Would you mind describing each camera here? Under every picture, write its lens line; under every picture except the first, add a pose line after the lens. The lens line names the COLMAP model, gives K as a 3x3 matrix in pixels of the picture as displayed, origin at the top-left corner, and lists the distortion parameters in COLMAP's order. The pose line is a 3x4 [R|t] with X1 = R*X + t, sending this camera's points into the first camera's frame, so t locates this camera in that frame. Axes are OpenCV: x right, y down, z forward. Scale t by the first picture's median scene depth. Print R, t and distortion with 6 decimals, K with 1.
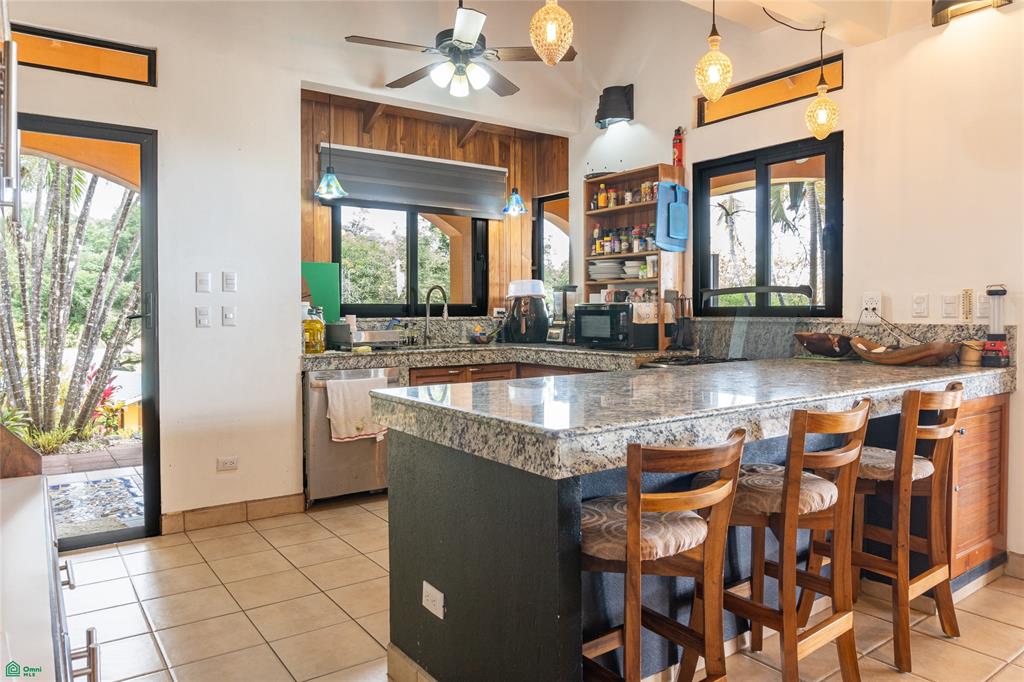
lens RADIAL K [[696.7, 0, 508.3], [0, 696.7, 309.8], [0, 0, 1]] dist [-0.022807, -0.001400]
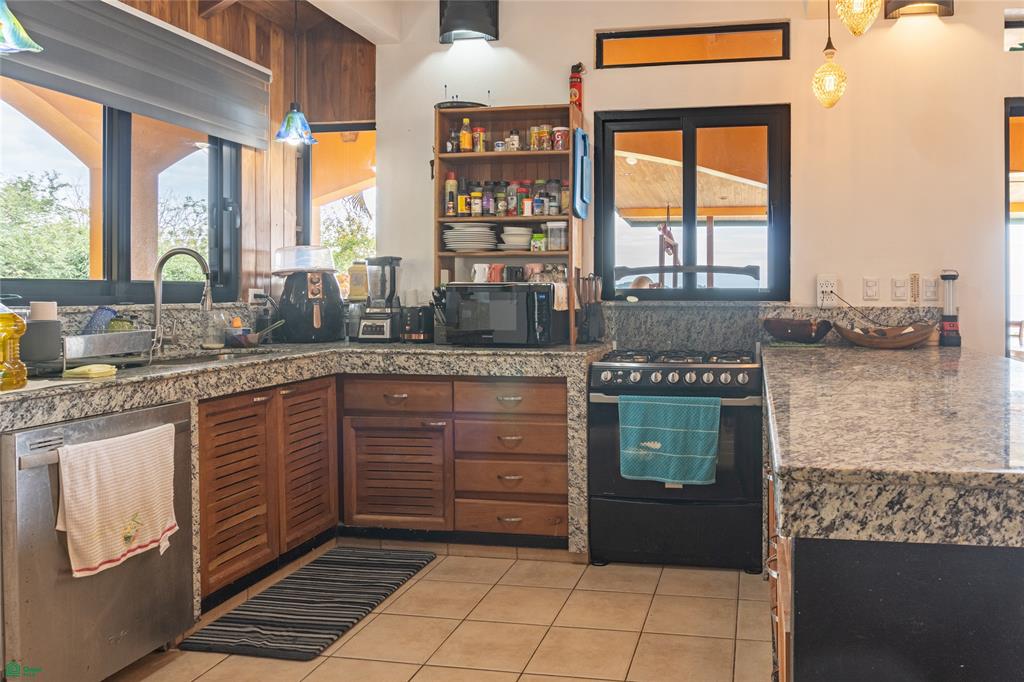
lens RADIAL K [[696.7, 0, 586.2], [0, 696.7, 301.7], [0, 0, 1]] dist [-0.022807, -0.001400]
pose [[0.694265, -0.000265, 0.719720, -0.309030], [-0.001881, 0.999996, 0.002182, 0.008120], [-0.719717, -0.002869, 0.694261, 0.425625]]
